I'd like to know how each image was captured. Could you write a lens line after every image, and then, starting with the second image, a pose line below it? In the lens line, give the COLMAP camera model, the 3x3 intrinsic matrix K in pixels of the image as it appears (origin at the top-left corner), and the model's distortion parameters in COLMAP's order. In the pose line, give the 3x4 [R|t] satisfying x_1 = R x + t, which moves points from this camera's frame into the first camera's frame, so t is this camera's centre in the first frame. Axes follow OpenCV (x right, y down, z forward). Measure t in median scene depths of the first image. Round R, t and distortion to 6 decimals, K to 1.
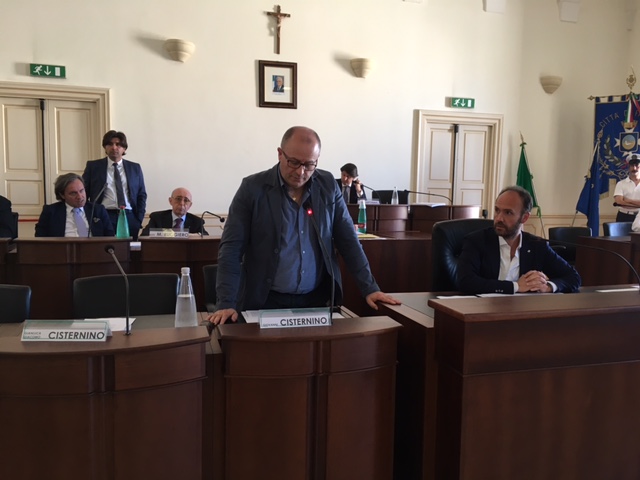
lens RADIAL K [[541.2, 0, 316.5], [0, 541.2, 242.4], [0, 0, 1]] dist [0.069880, -0.097663]
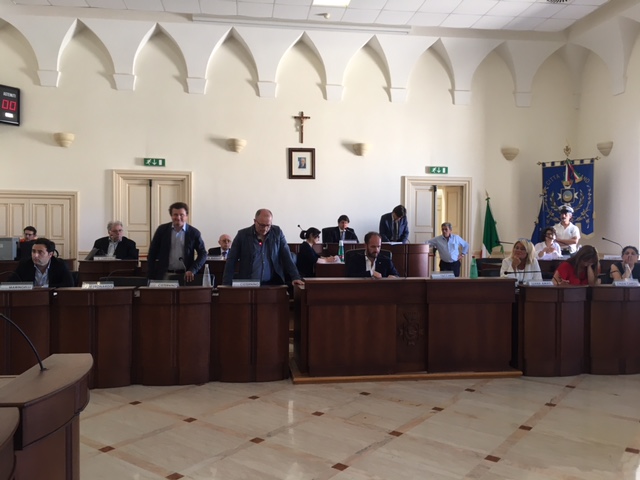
lens RADIAL K [[541.2, 0, 318.2], [0, 541.2, 241.5], [0, 0, 1]] dist [0.069880, -0.097663]
pose [[0.989128, -0.010100, -0.146708, 0.187222], [-0.002200, 0.996510, -0.083439, 0.041849], [0.147039, 0.082854, 0.985654, -0.420505]]
